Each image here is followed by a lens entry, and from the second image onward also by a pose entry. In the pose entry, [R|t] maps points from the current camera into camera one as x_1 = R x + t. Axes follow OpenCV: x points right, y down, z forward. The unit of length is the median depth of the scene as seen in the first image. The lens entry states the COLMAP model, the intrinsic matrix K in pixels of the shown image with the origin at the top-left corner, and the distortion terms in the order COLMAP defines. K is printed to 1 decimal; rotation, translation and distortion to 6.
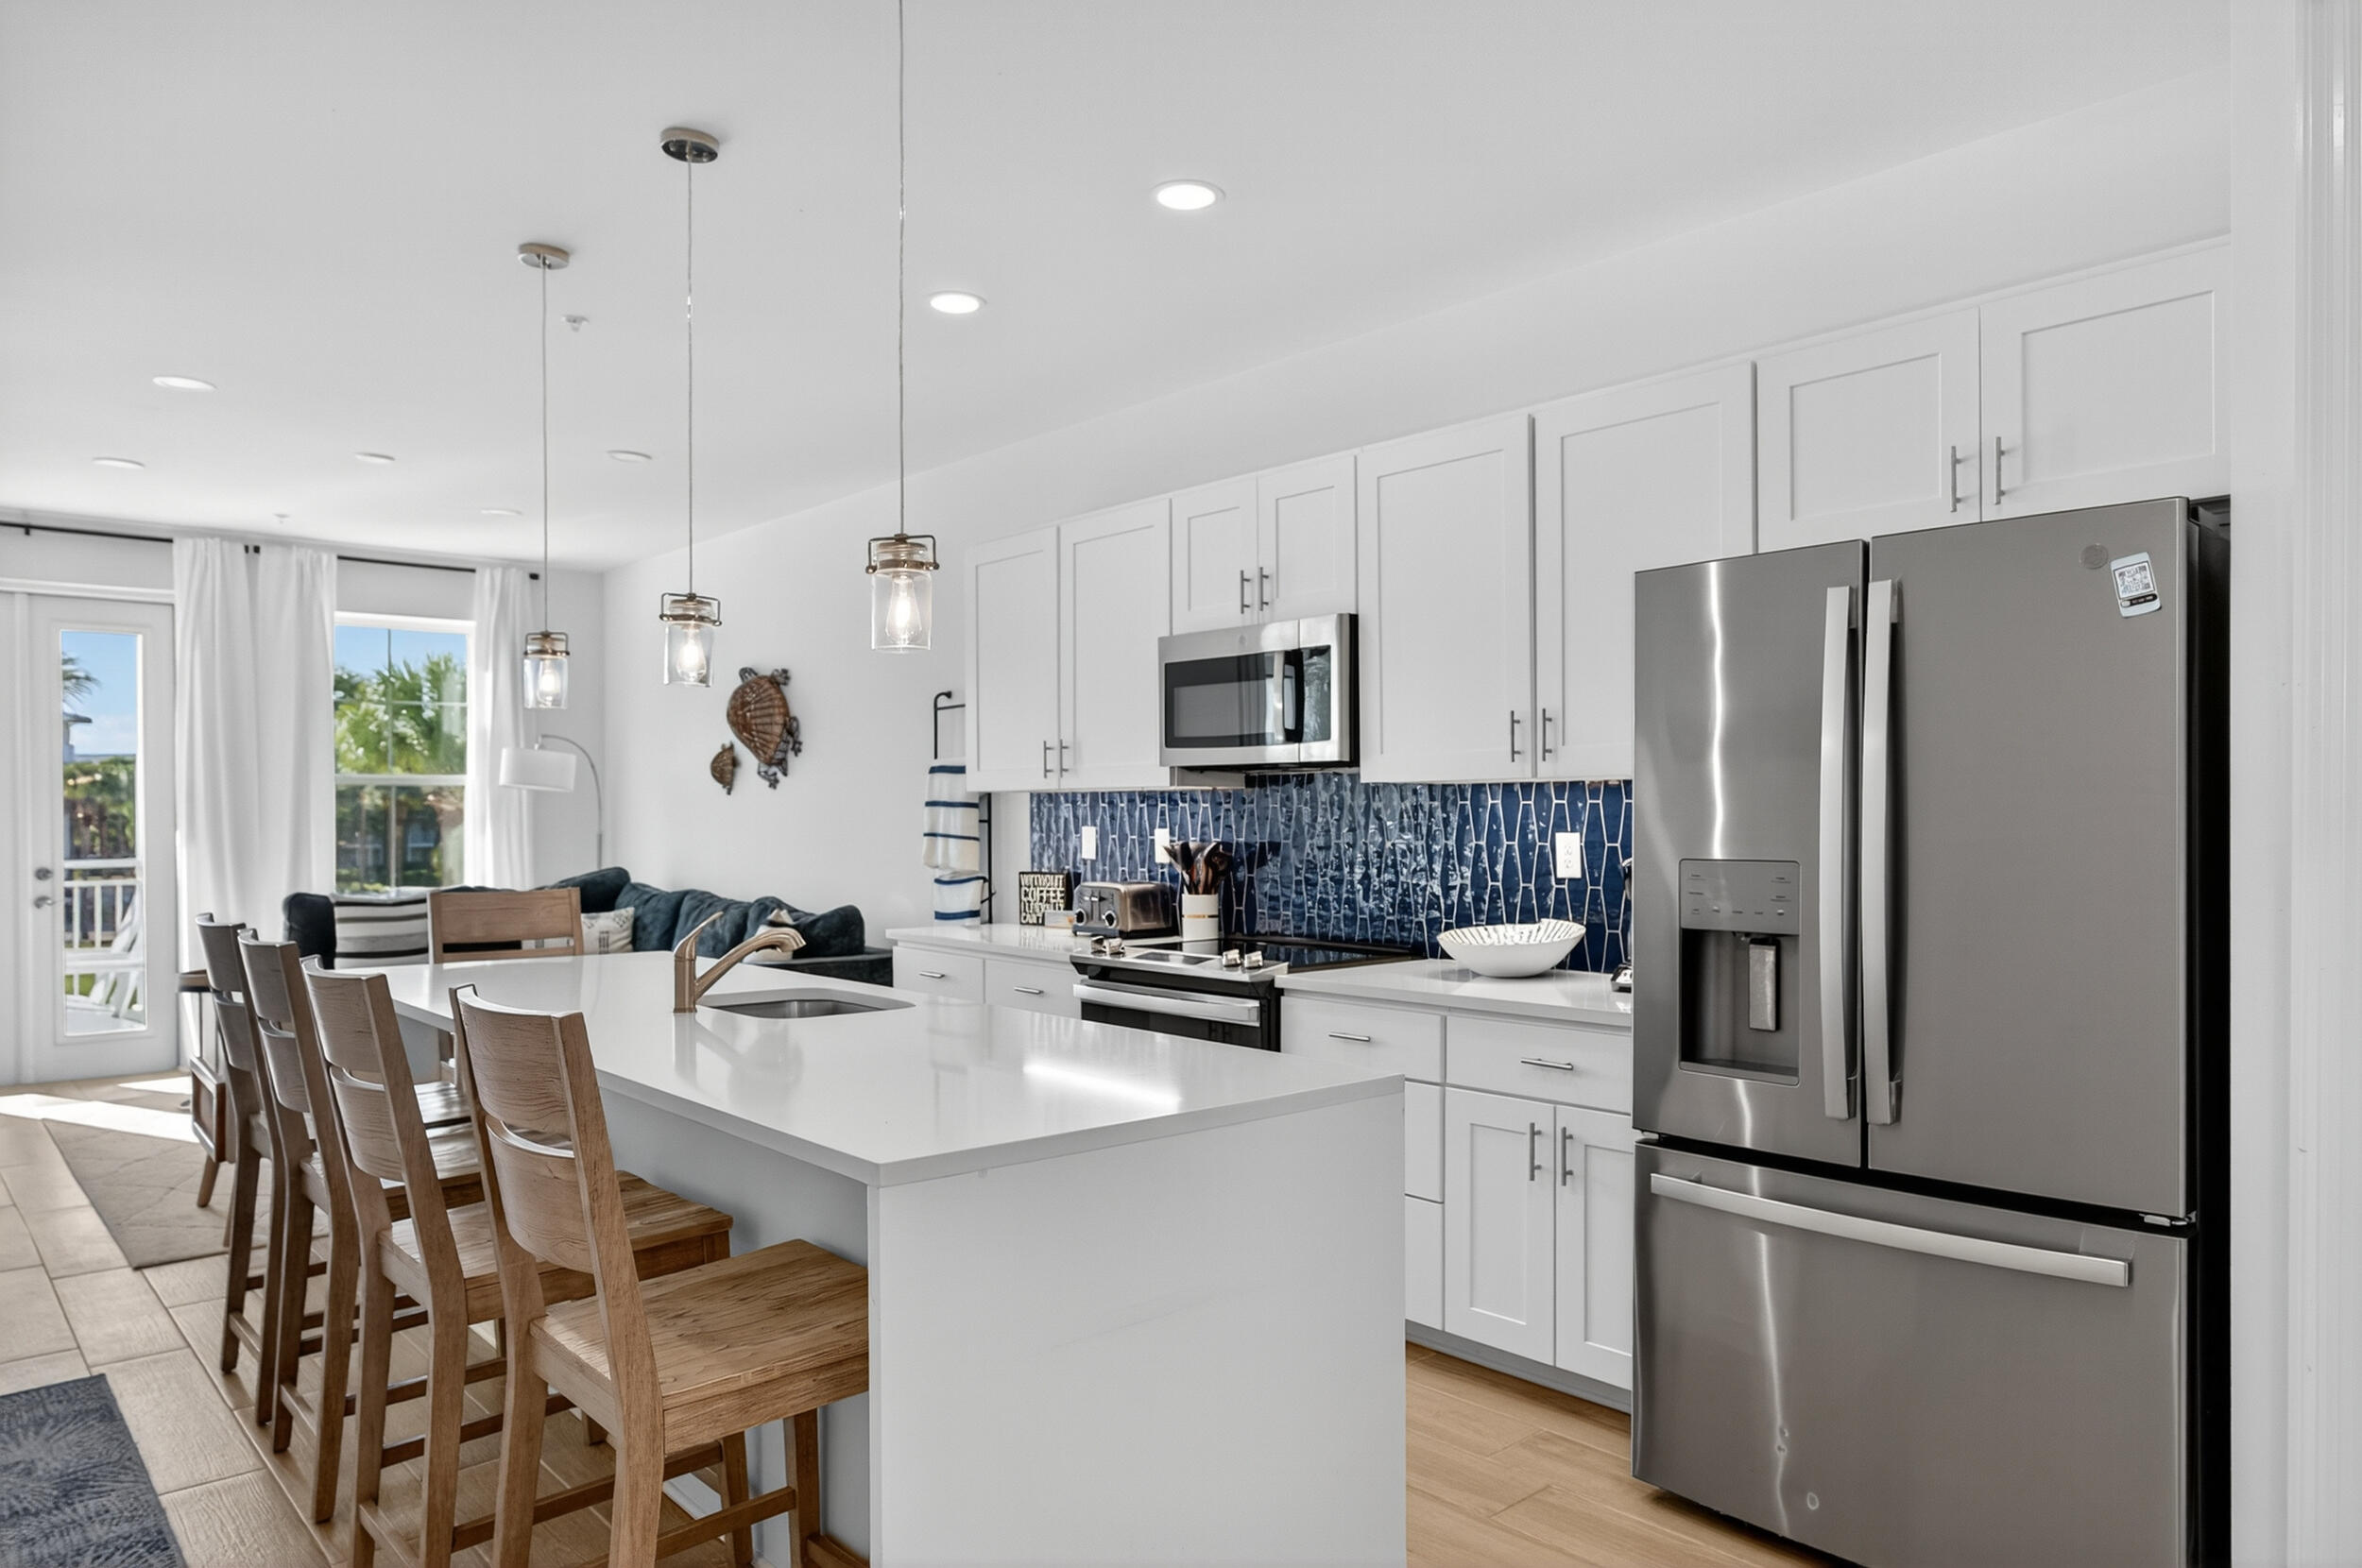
lens RADIAL K [[1469.0, 0, 1181.0], [0, 1469.0, 784.0], [0, 0, 1]] dist [-0.000509, 0.000044]
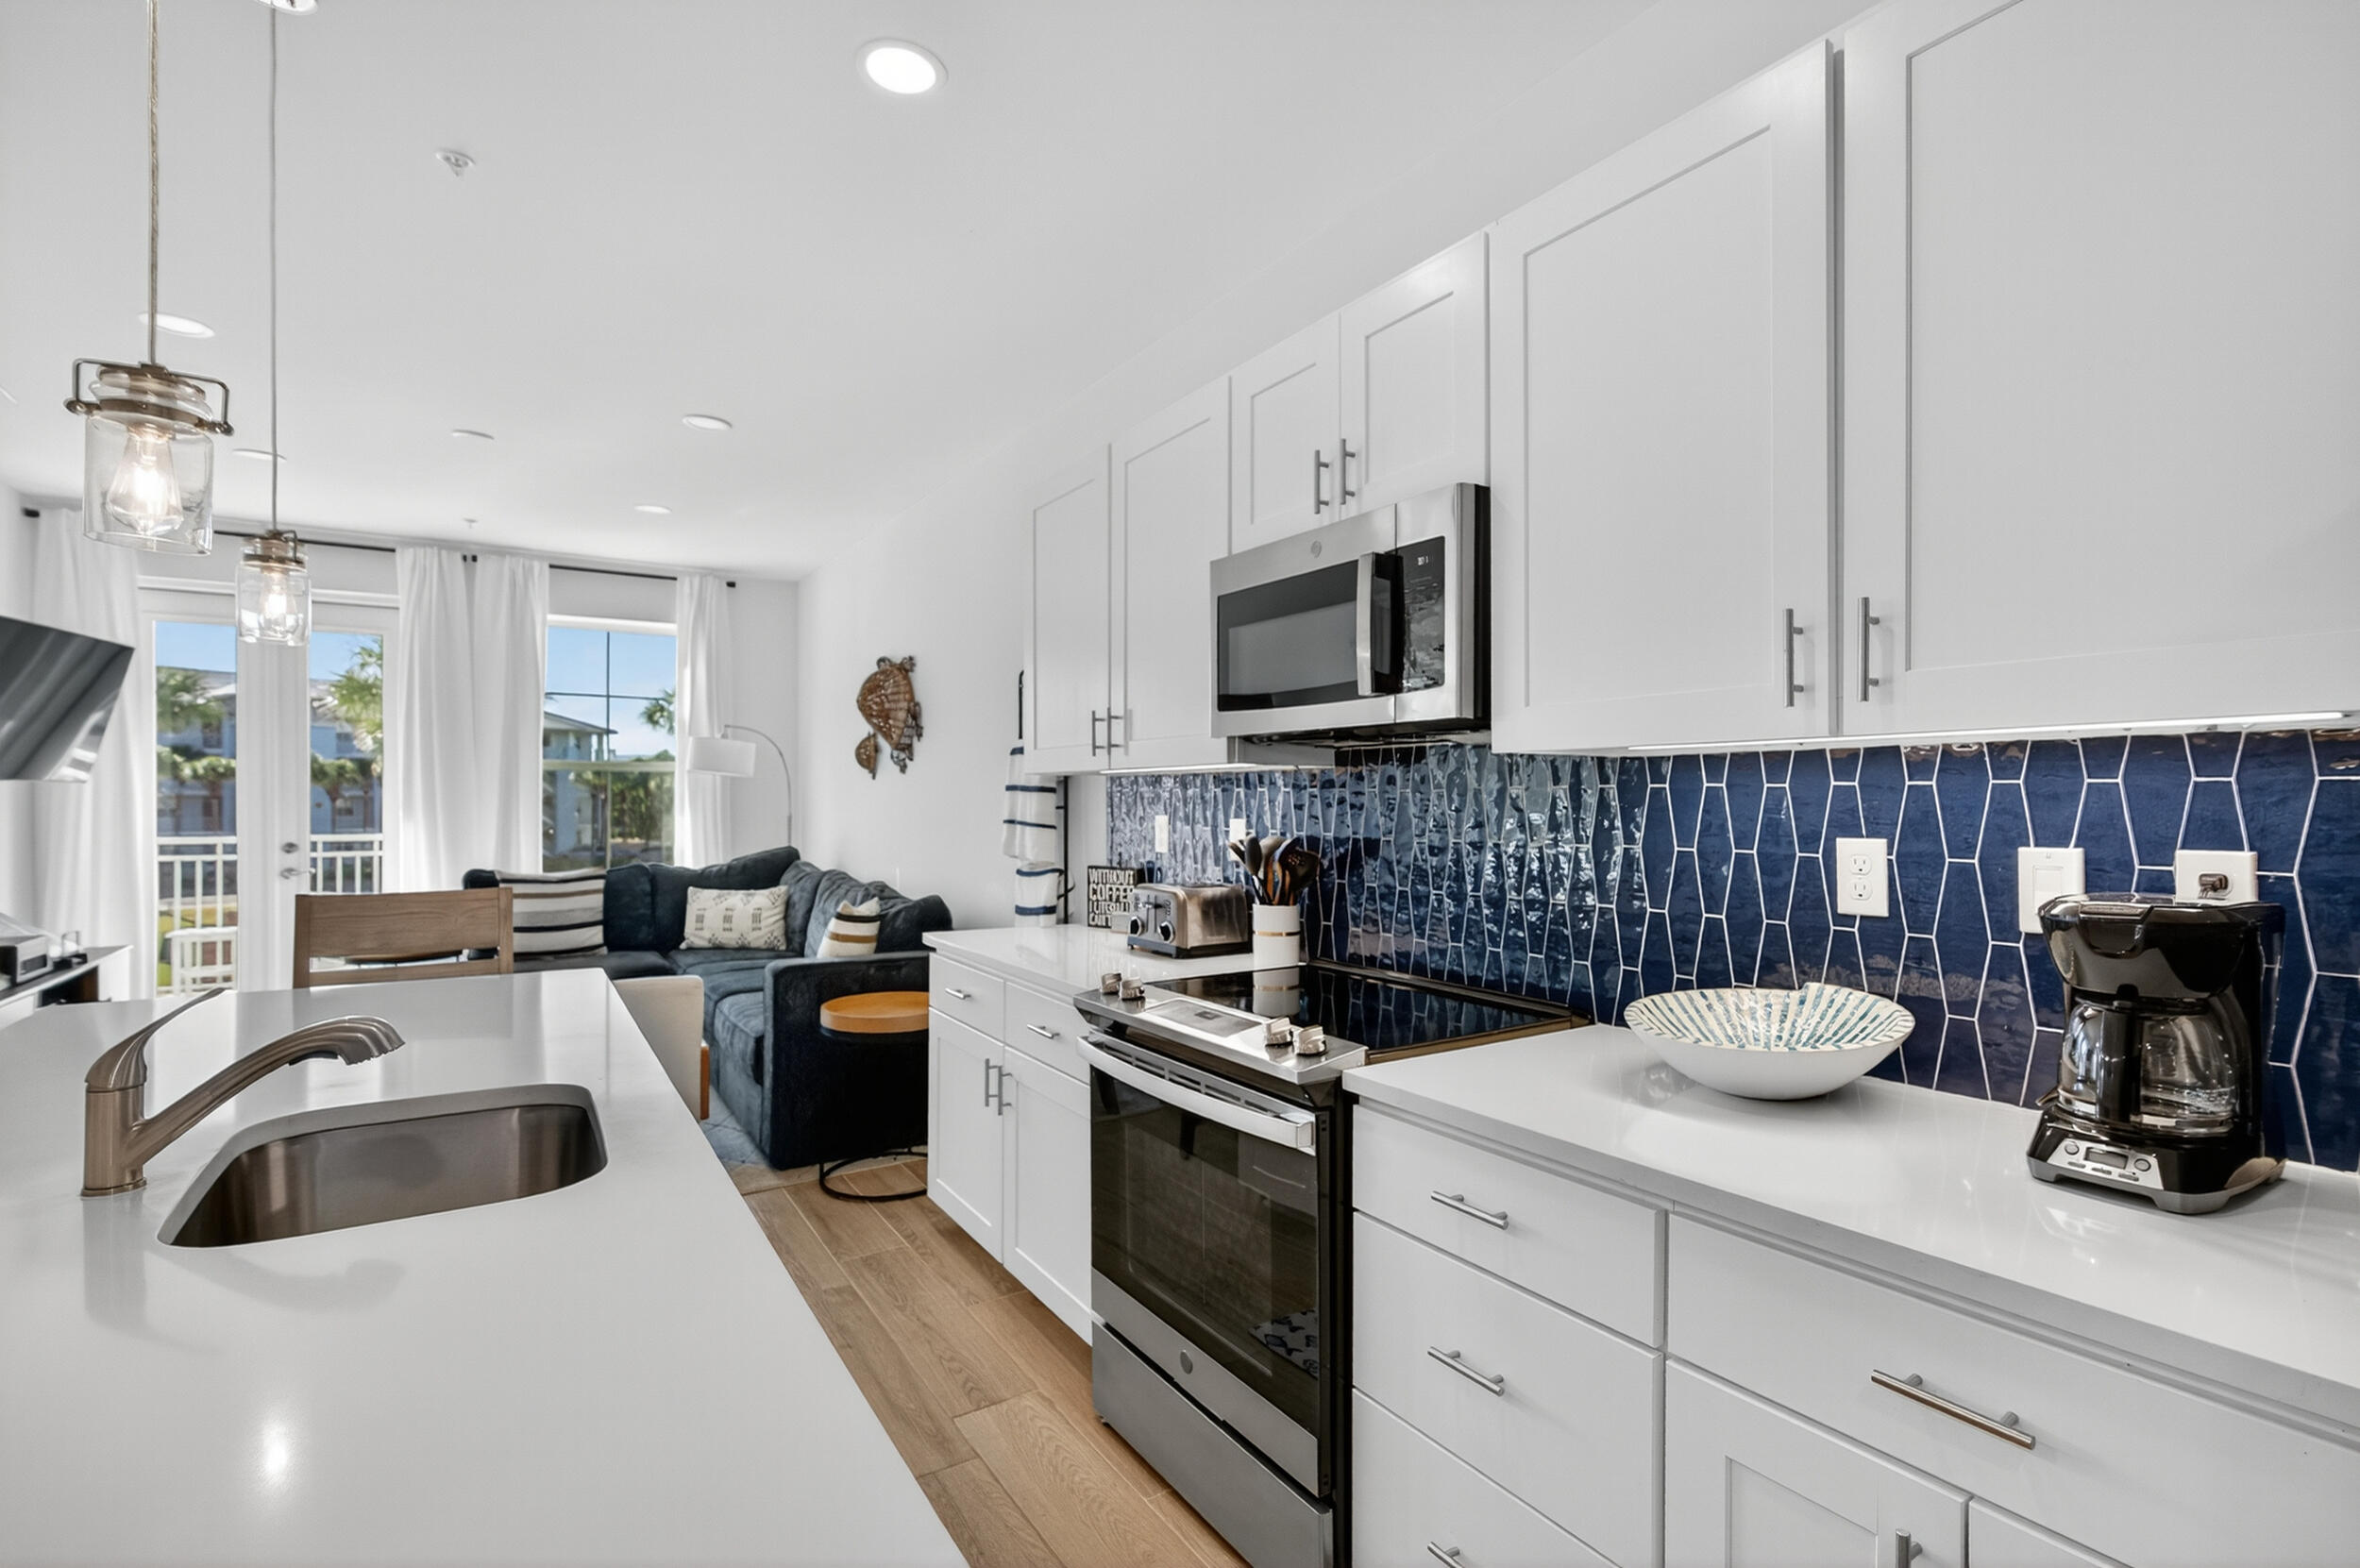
lens RADIAL K [[1082.0, 0, 1188.0], [0, 1082.0, 796.2], [0, 0, 1]] dist [0.014581, 0.000126]
pose [[0.988470, 0.004294, -0.151358, 0.053382], [-0.001539, 0.999831, 0.018312, 0.007576], [0.151412, -0.017868, 0.988309, 0.434368]]
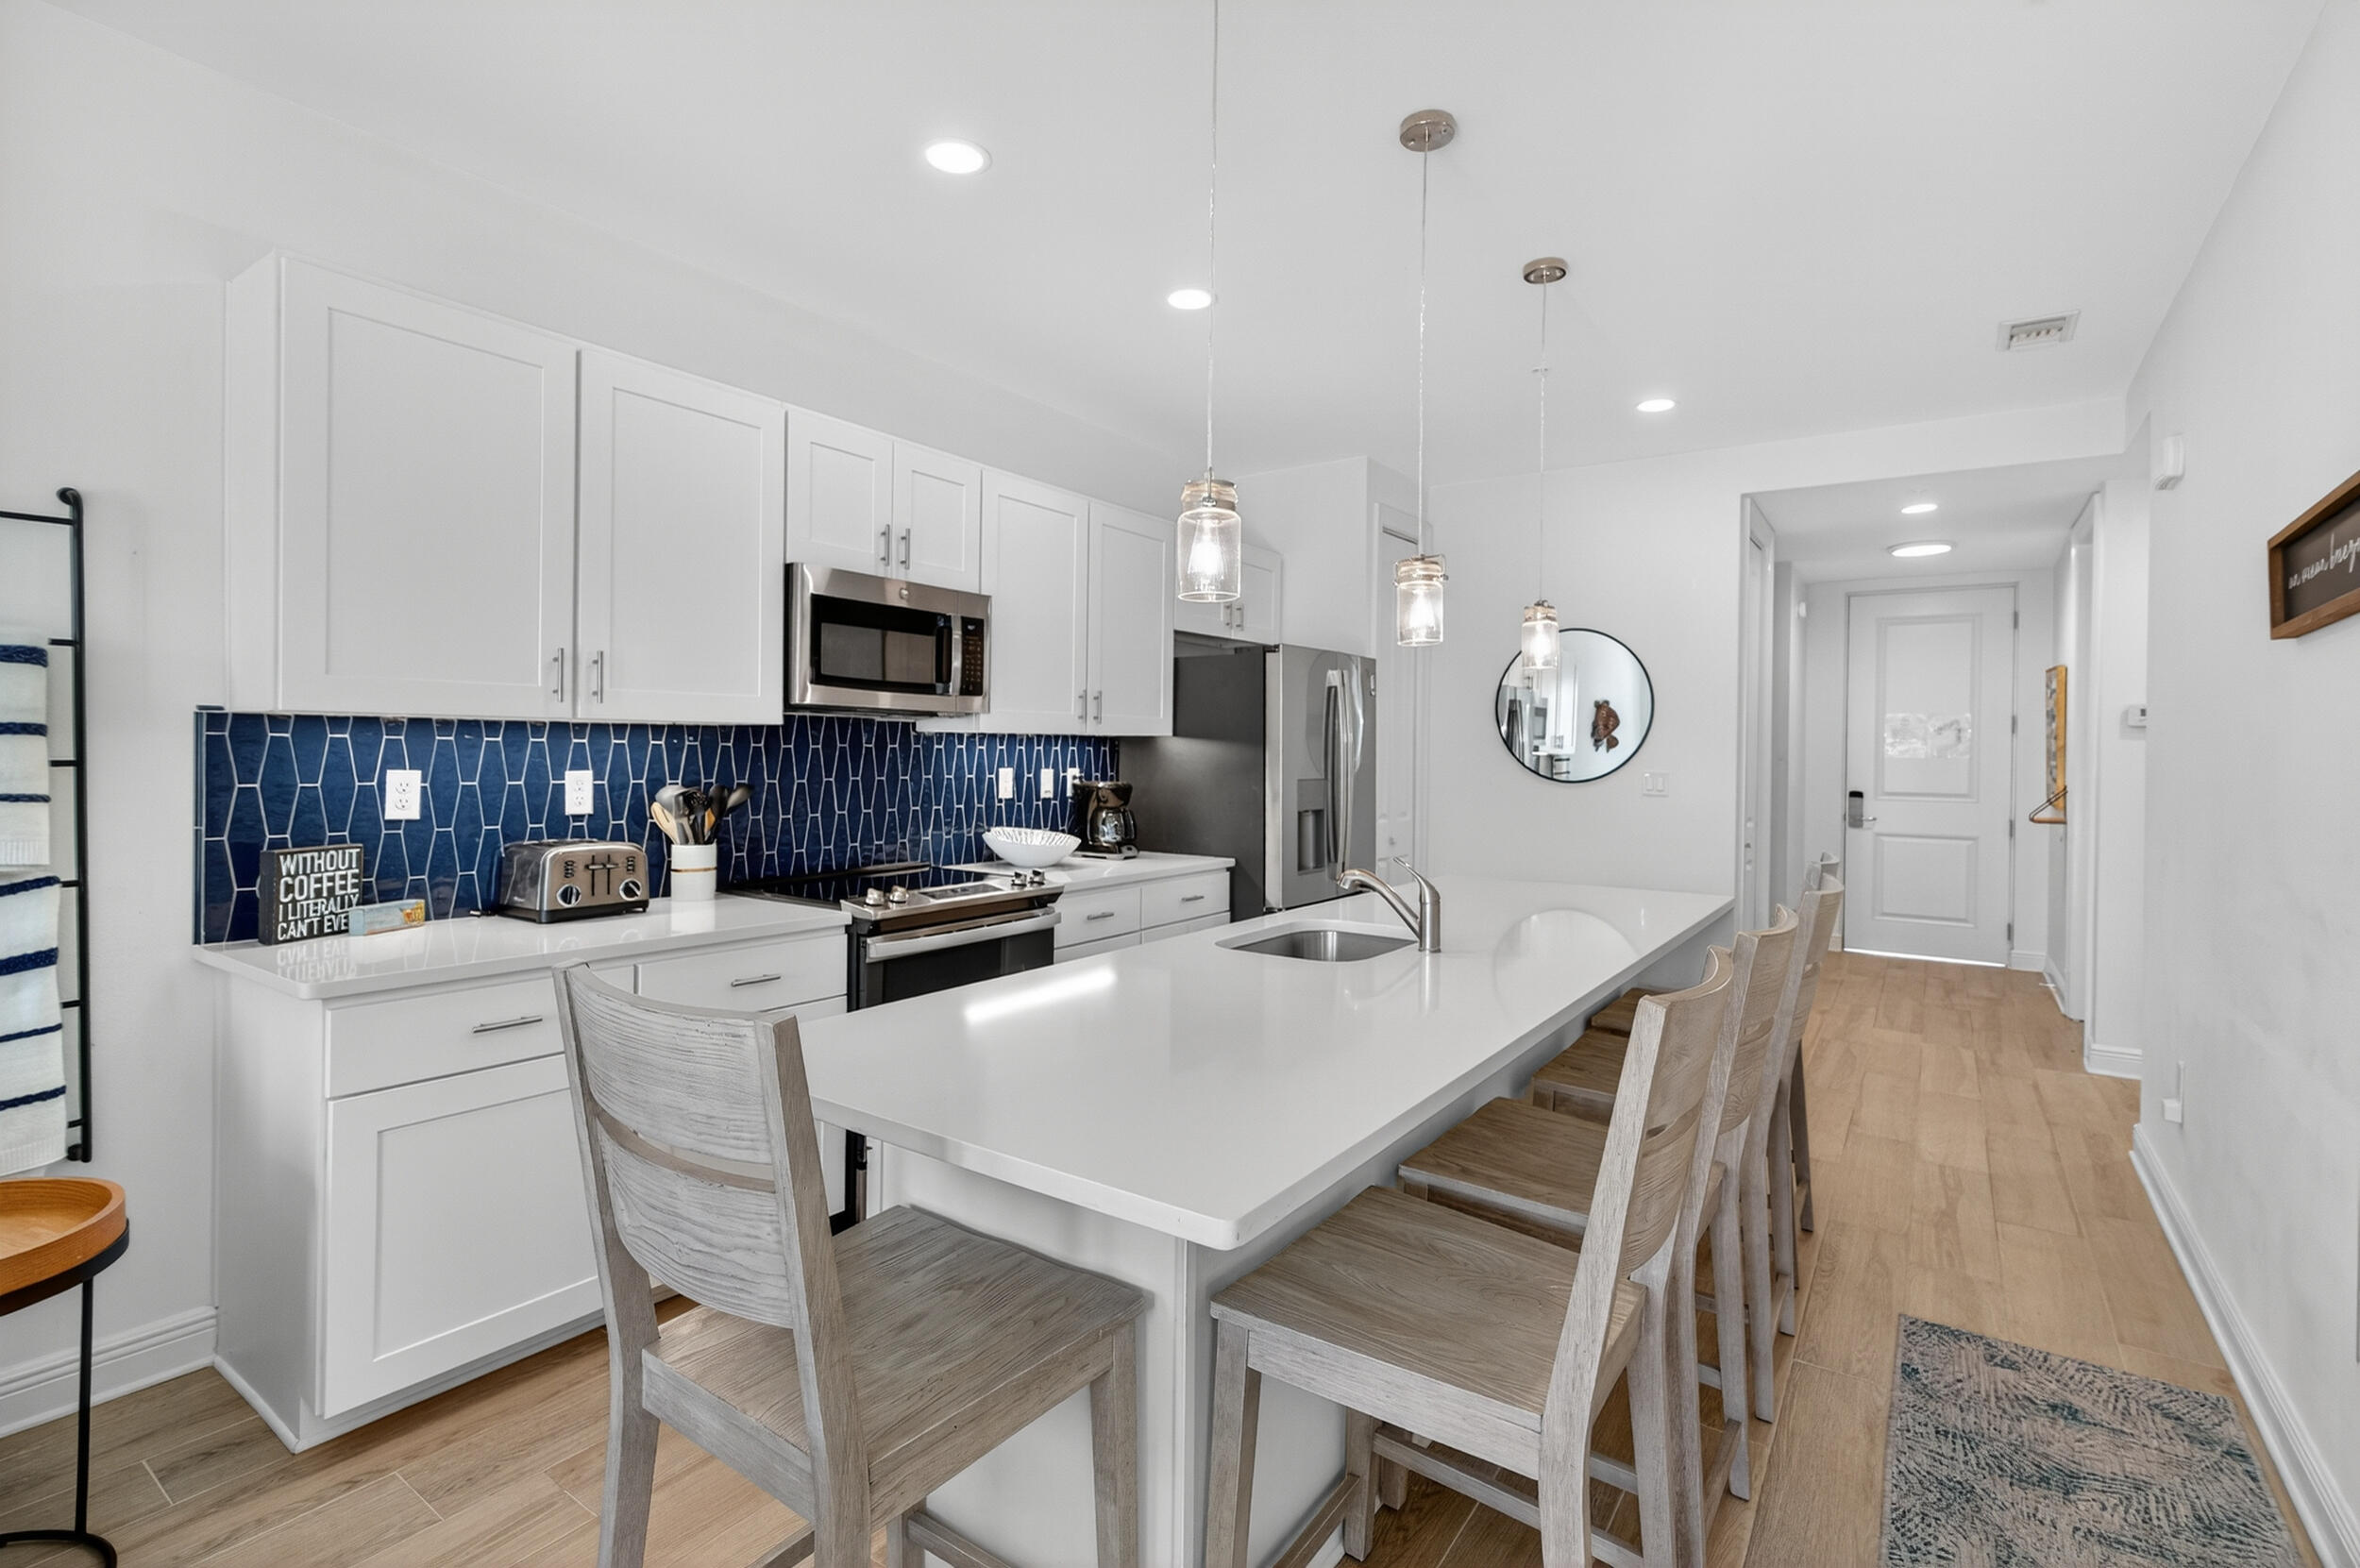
lens RADIAL K [[1119.8, 0, 1187.0], [0, 1119.8, 757.8], [0, 0, 1]] dist [0.001241, 0.000243]
pose [[-0.233222, -0.000794, 0.972423, -0.712159], [-0.025339, 0.999665, -0.005261, 0.019423], [-0.972093, -0.025867, -0.233164, 0.879955]]
